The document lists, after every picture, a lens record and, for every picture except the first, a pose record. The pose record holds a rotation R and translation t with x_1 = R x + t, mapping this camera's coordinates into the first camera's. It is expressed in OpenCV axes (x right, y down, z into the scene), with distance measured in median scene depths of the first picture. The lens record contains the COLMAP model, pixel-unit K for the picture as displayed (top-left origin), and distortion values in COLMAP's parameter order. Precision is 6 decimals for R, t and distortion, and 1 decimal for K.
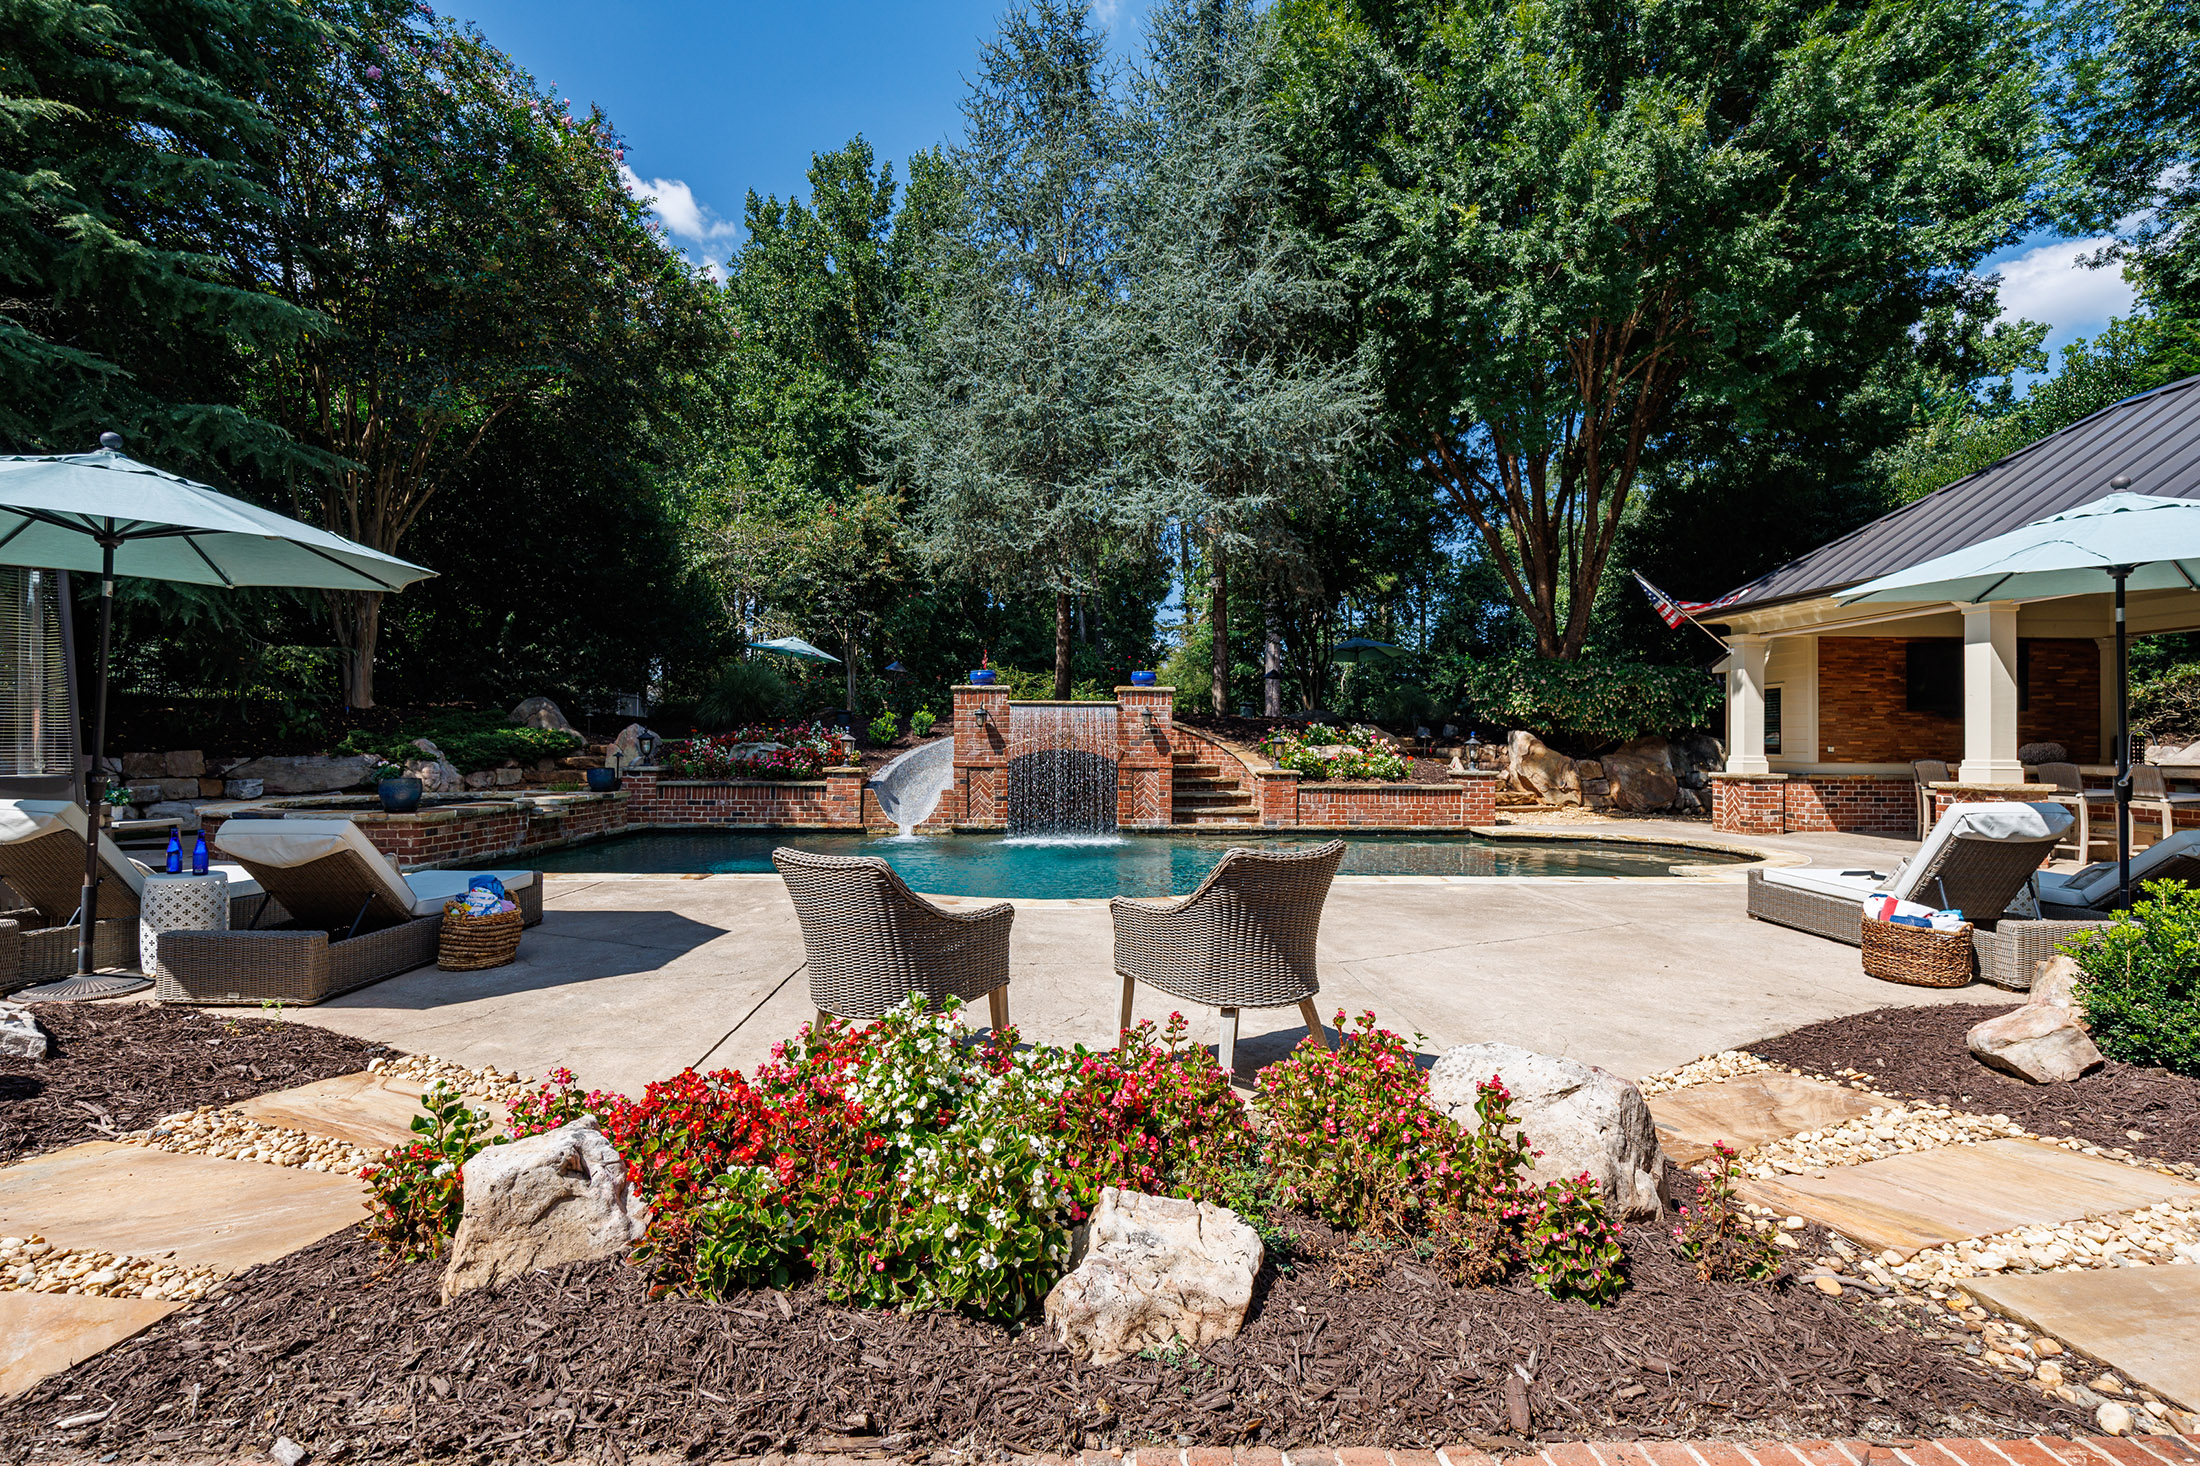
lens RADIAL K [[1031.7, 0, 1091.8], [0, 1031.7, 735.7], [0, 0, 1]] dist [0.007410, -0.001664]
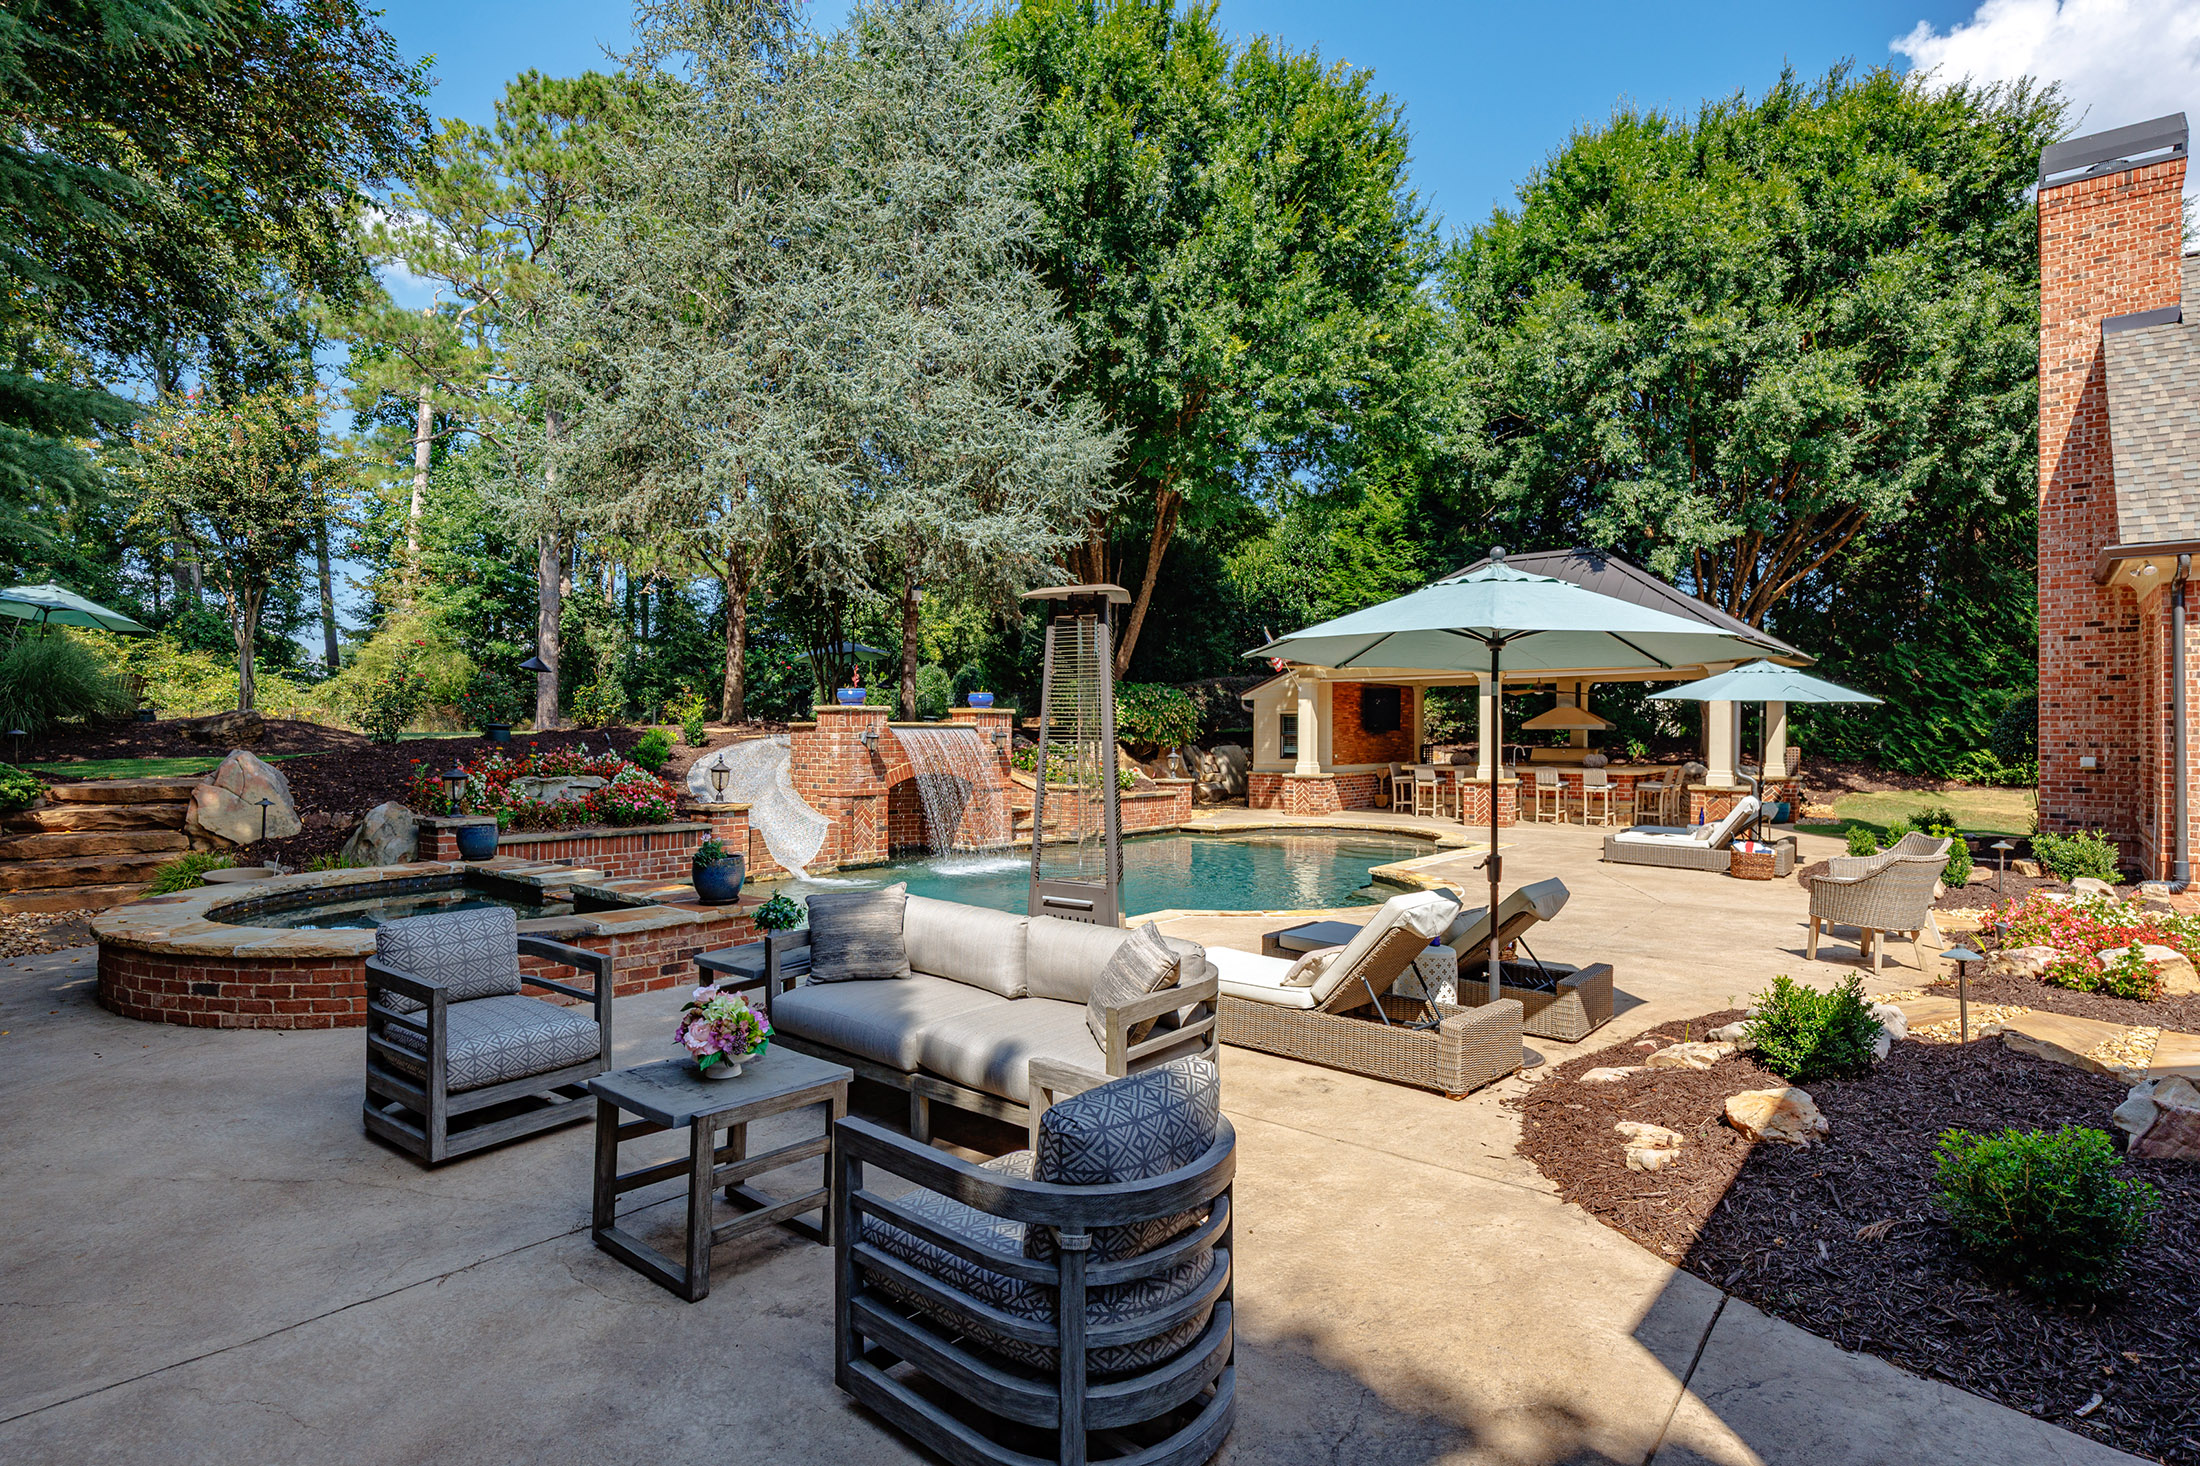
lens RADIAL K [[1104.1, 0, 1130.4], [0, 1104.1, 743.3], [0, 0, 1]] dist [-0.002698, 0.002766]
pose [[0.637565, -0.012745, 0.770291, -0.709480], [0.000997, 0.999876, 0.015718, -0.031078], [-0.770396, -0.009253, 0.637499, 0.194474]]
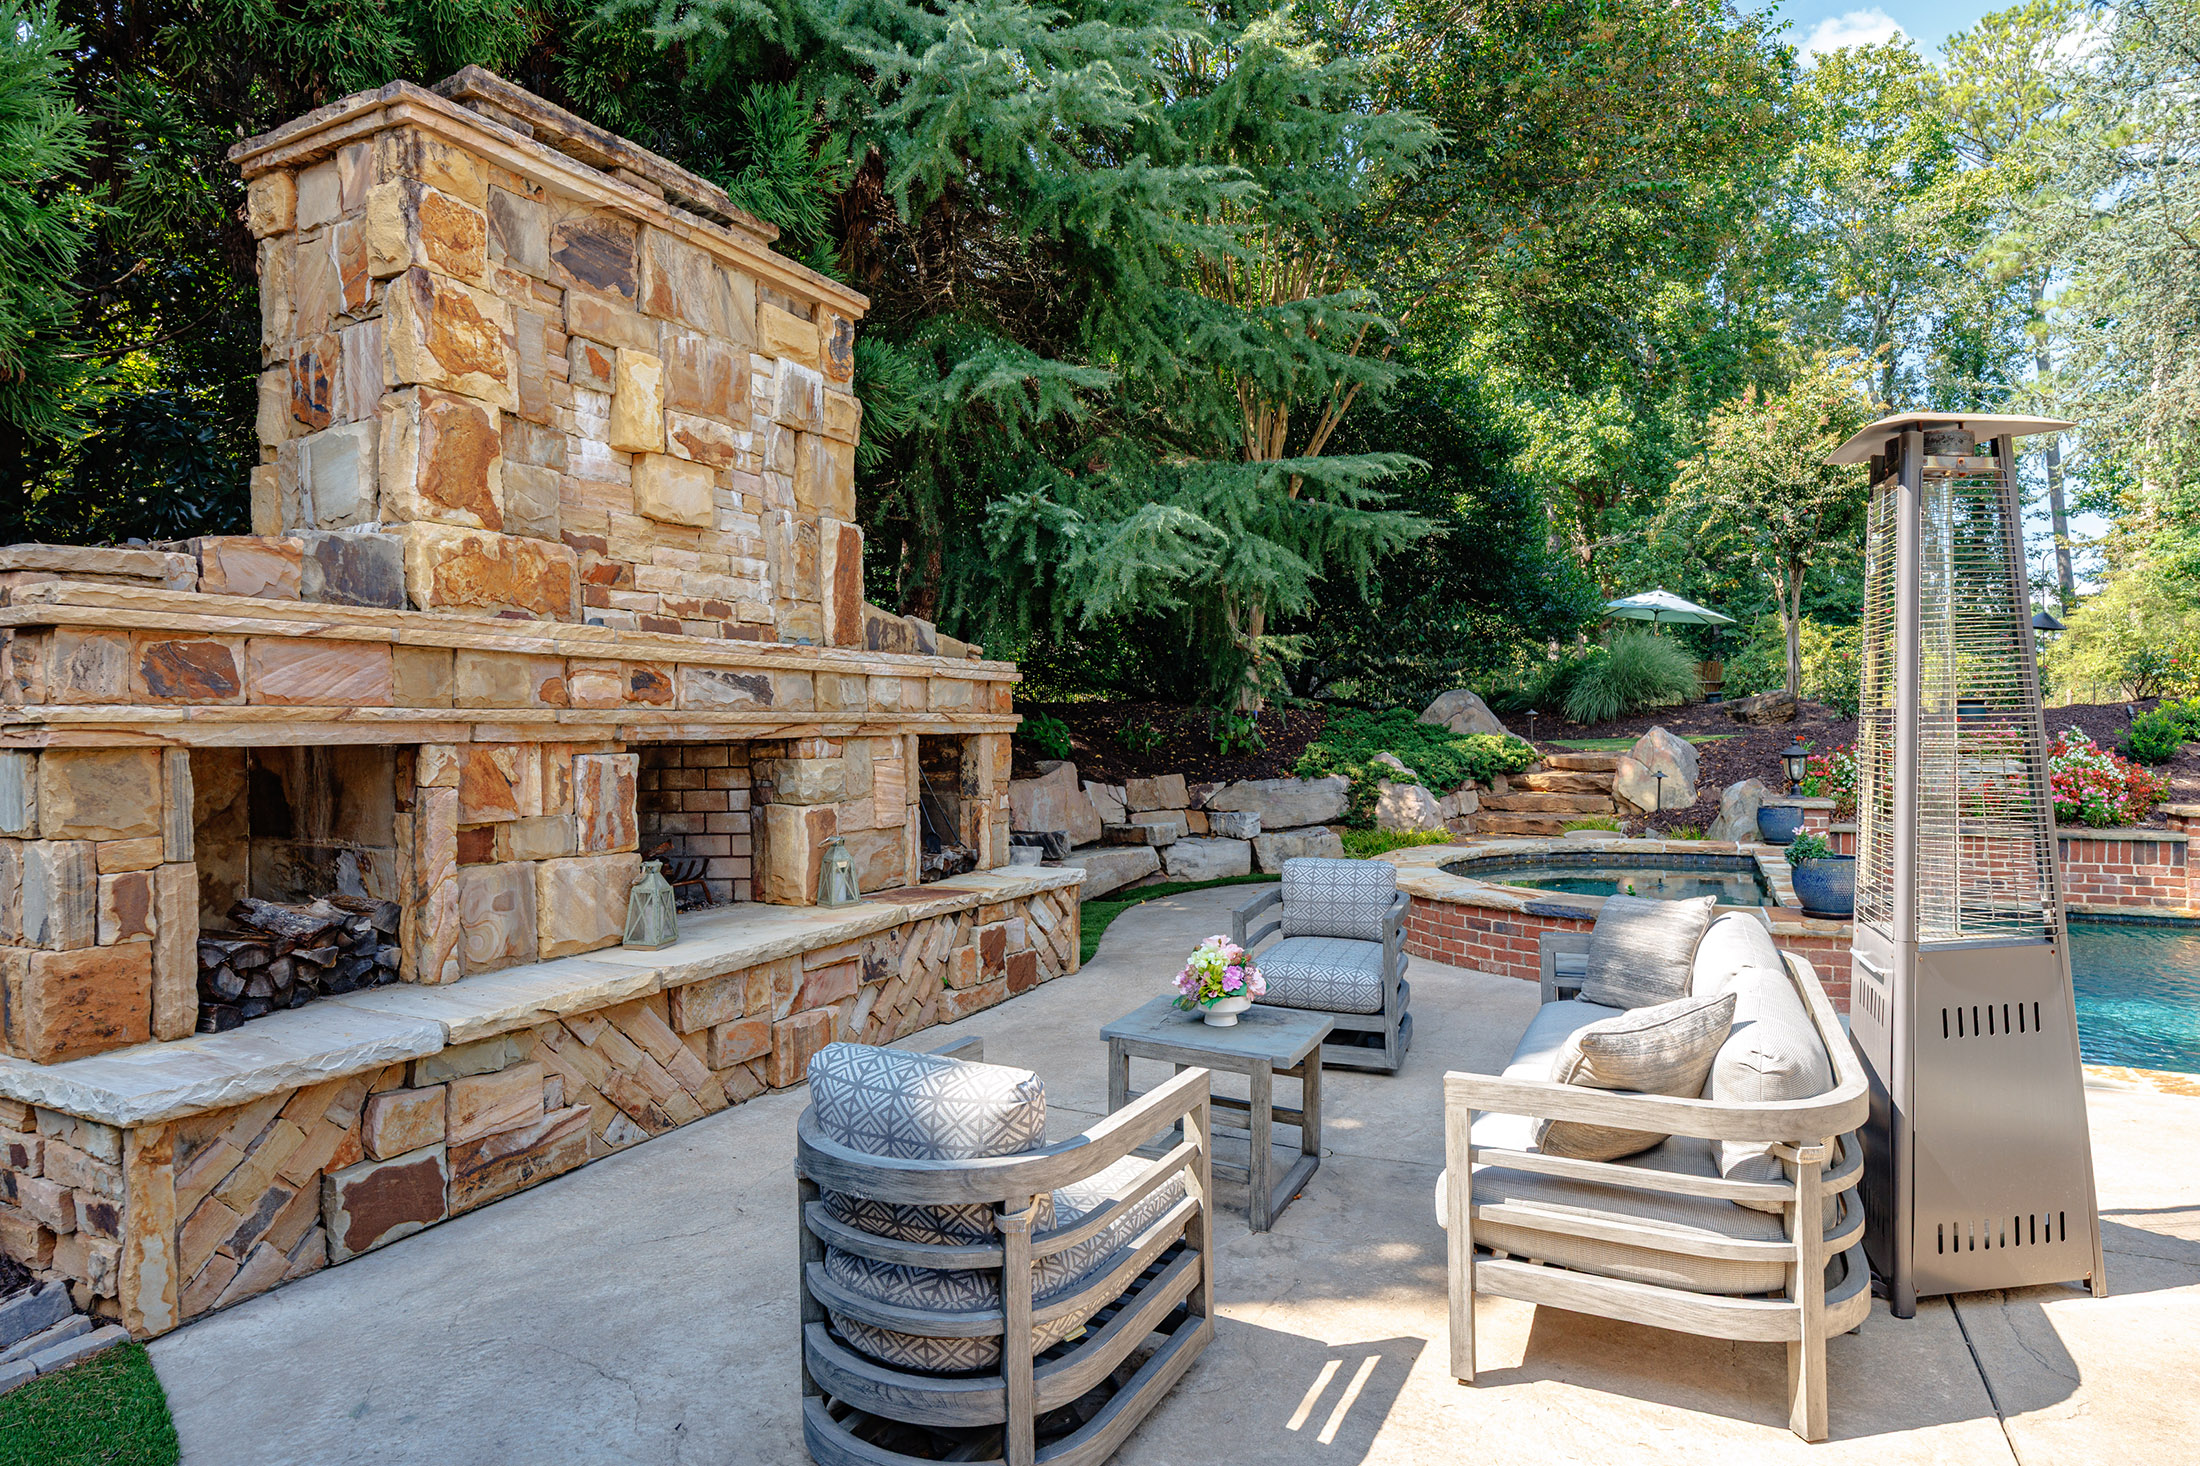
lens RADIAL K [[1178.7, 0, 1069.0], [0, 1178.7, 726.3], [0, 0, 1]] dist [0.003324, -0.000045]
pose [[0.884847, -0.013043, -0.465699, -0.494082], [0.015299, 0.999882, 0.001065, -0.022796], [0.465630, -0.008067, 0.884943, 0.165250]]
